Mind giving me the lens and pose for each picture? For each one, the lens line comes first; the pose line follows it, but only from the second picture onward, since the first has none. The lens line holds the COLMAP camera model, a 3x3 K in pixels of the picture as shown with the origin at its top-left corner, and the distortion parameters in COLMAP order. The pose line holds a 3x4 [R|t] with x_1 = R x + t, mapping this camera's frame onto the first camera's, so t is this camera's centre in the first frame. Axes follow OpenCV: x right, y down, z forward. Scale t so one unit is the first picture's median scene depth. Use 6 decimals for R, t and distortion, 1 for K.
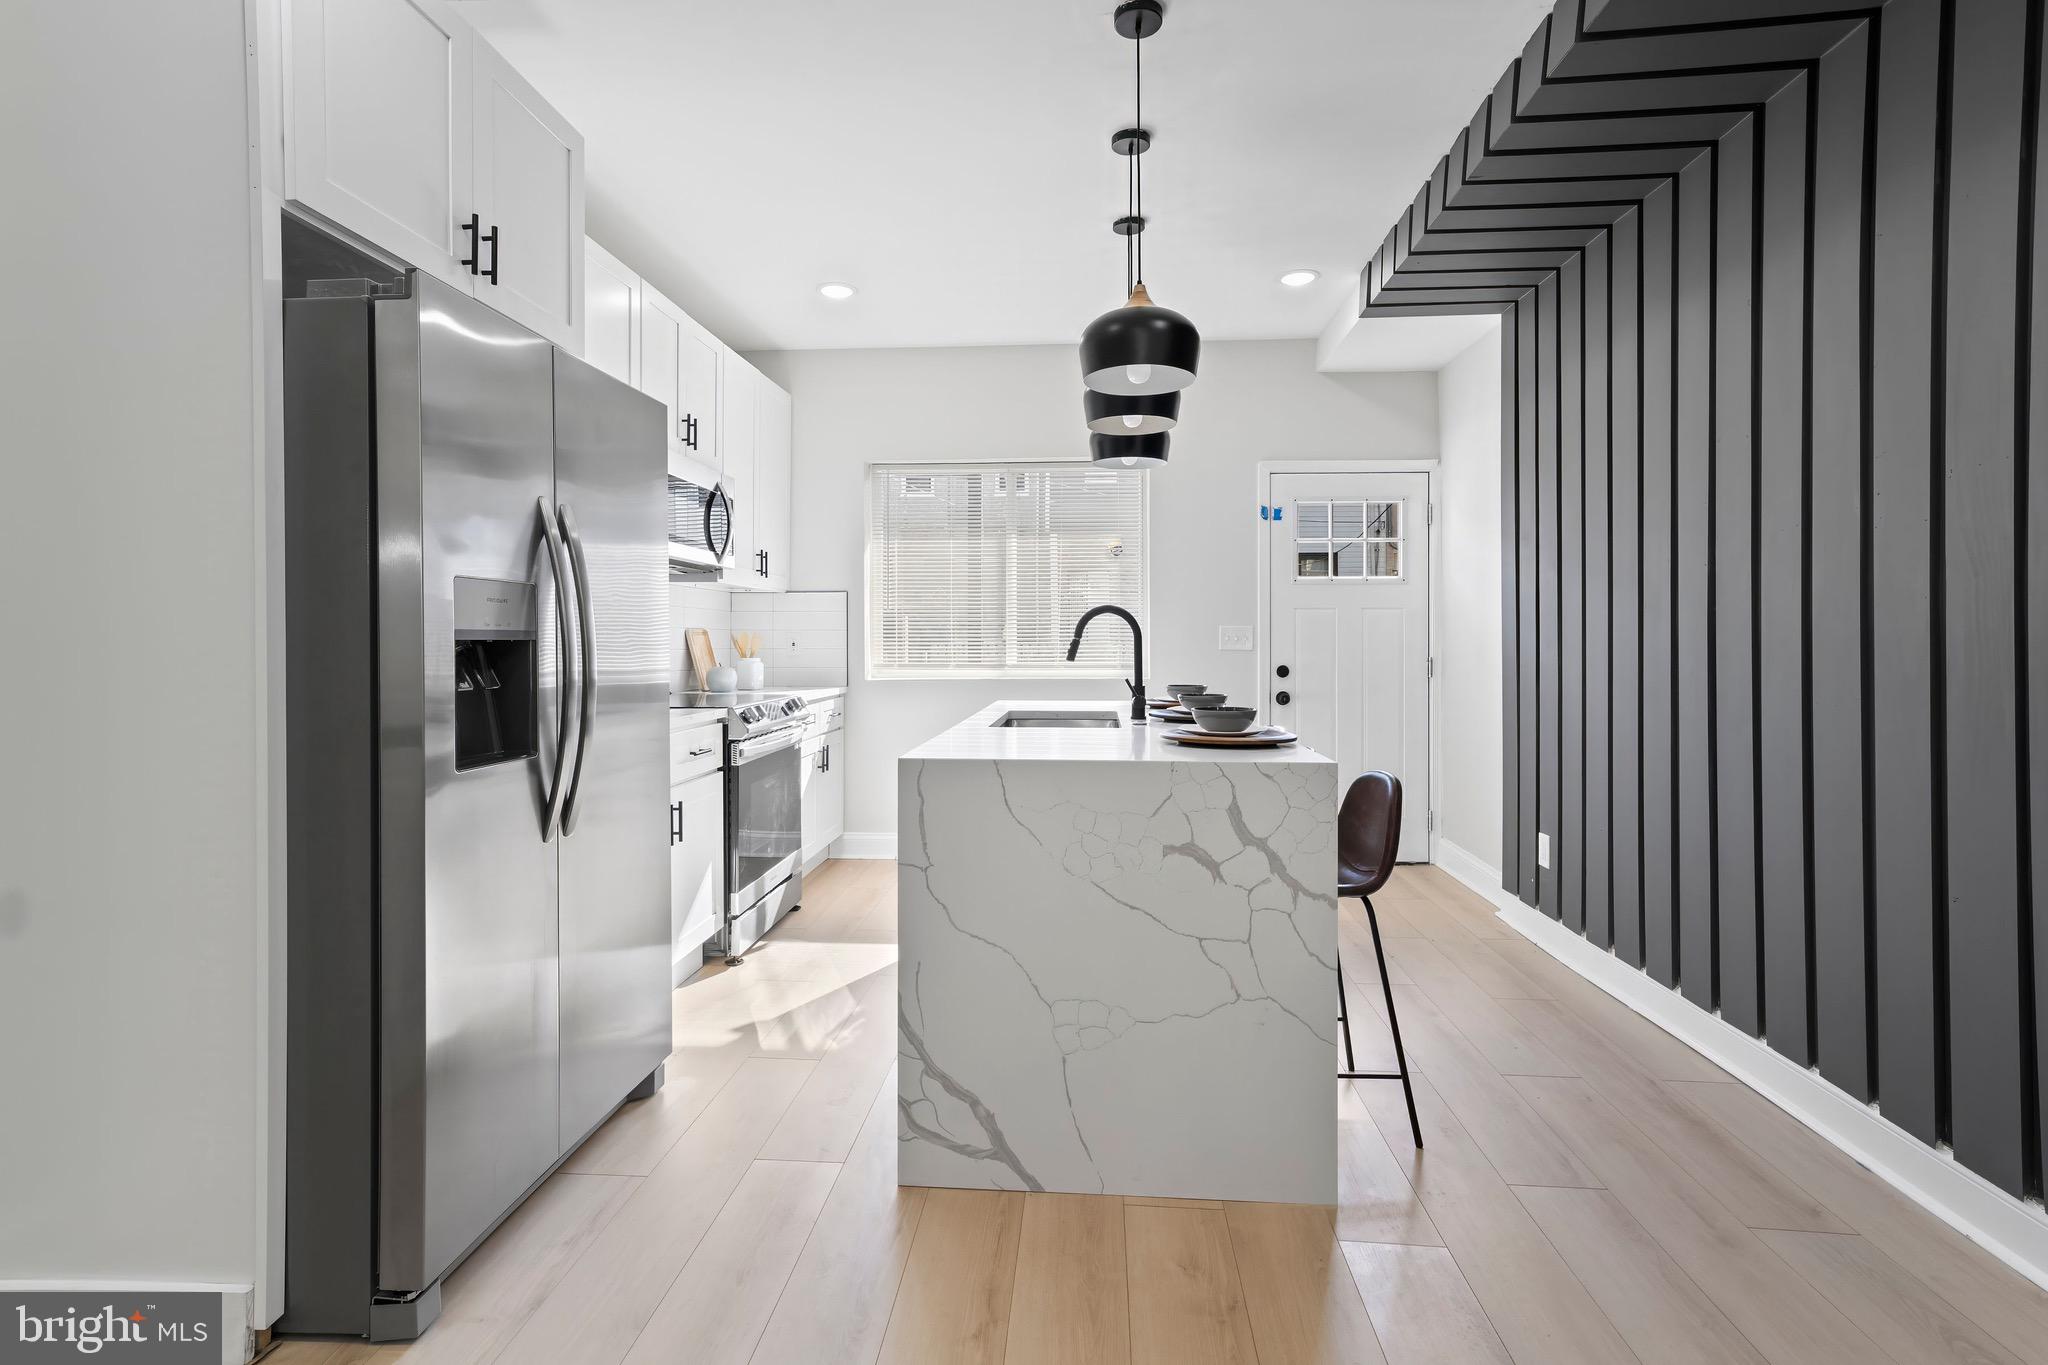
lens RADIAL K [[962.3, 0, 1017.4], [0, 962.3, 633.0], [0, 0, 1]] dist [-0.018829, 0.000628]
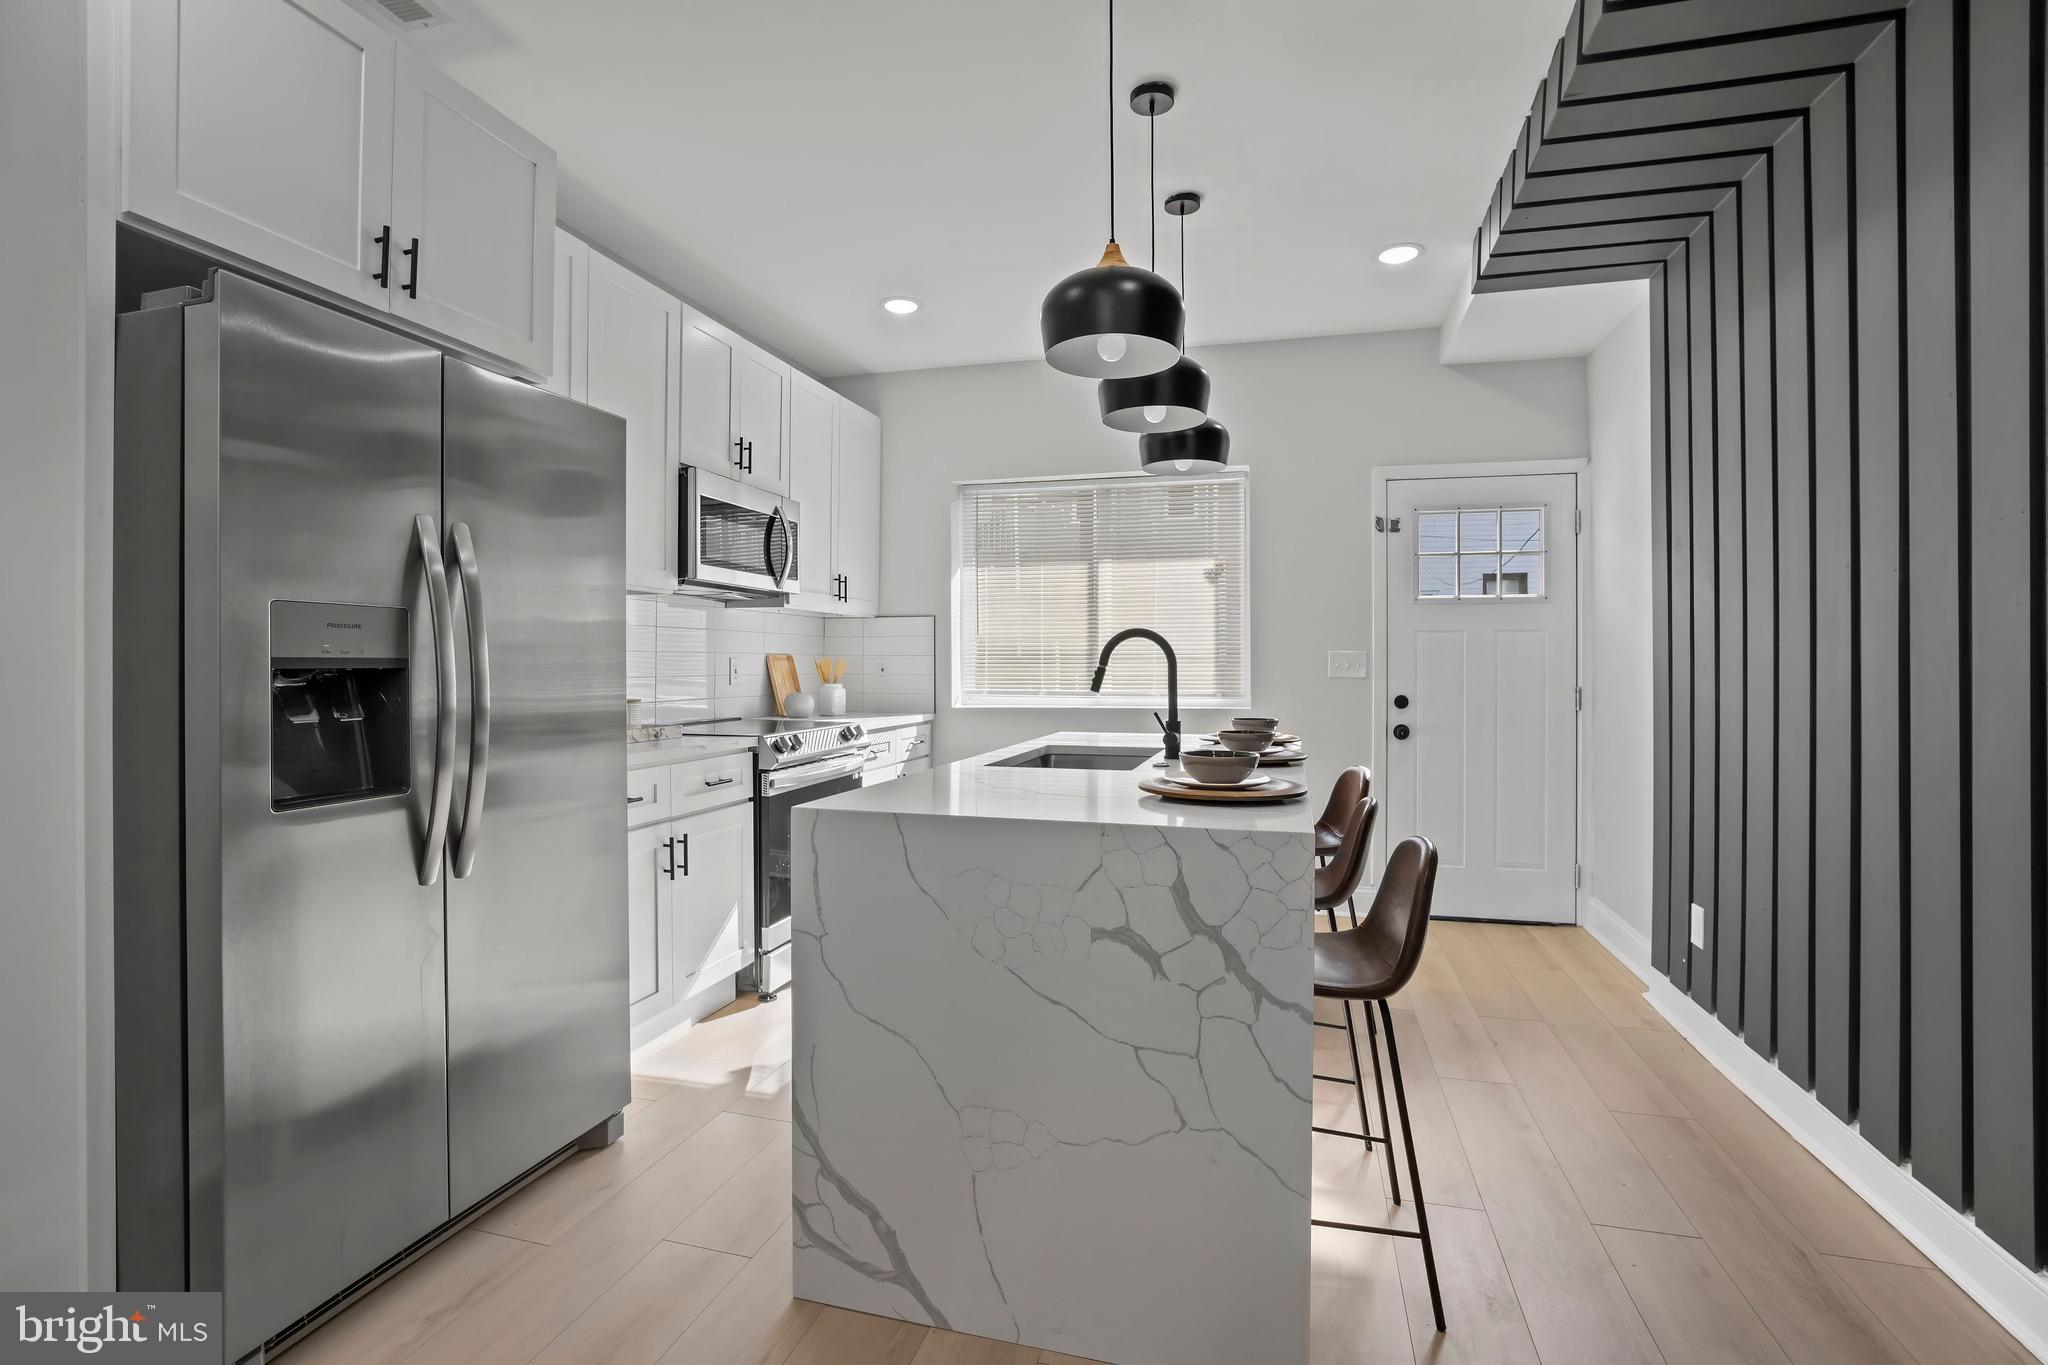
lens RADIAL K [[927.5, 0, 1028.8], [0, 927.5, 656.7], [0, 0, 1]] dist [-0.044136, 0.006760]
pose [[0.981469, 0.000166, -0.191621, 0.161498], [-0.000211, 1.000000, -0.000215, -0.002664], [0.191621, 0.000252, 0.981469, 0.154015]]
